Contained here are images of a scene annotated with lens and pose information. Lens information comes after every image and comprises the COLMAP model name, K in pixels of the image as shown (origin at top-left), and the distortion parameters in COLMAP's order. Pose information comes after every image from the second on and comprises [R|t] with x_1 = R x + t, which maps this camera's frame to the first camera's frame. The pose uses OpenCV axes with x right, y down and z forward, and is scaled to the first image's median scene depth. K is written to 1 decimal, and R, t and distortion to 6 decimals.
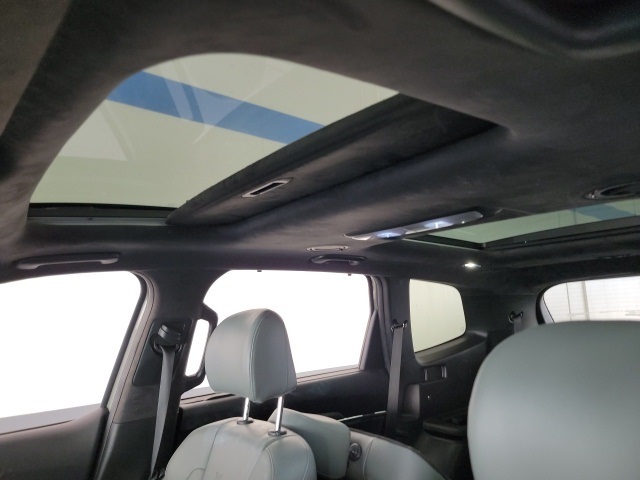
lens RADIAL K [[450.6, 0, 320.0], [0, 450.6, 240.0], [0, 0, 1]] dist [0.039085, -0.001755]
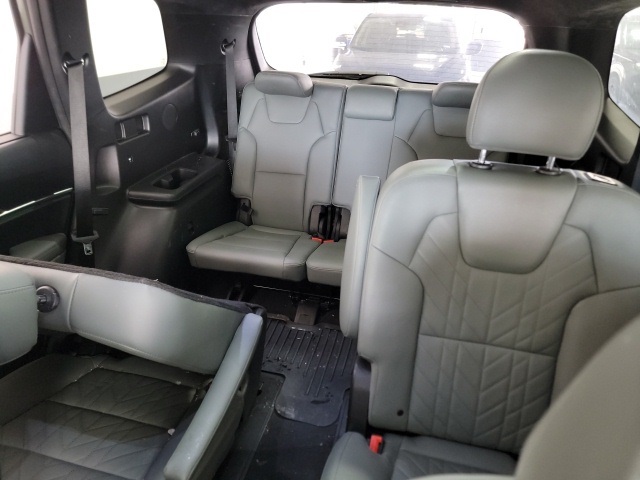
lens RADIAL K [[450.6, 0, 320.0], [0, 450.6, 240.0], [0, 0, 1]] dist [0.039085, -0.001755]
pose [[0.781532, -0.226558, 0.581274, 0.015245], [-0.148412, 0.837464, 0.525954, 0.011137], [-0.605956, -0.497318, 0.620881, 0.280567]]
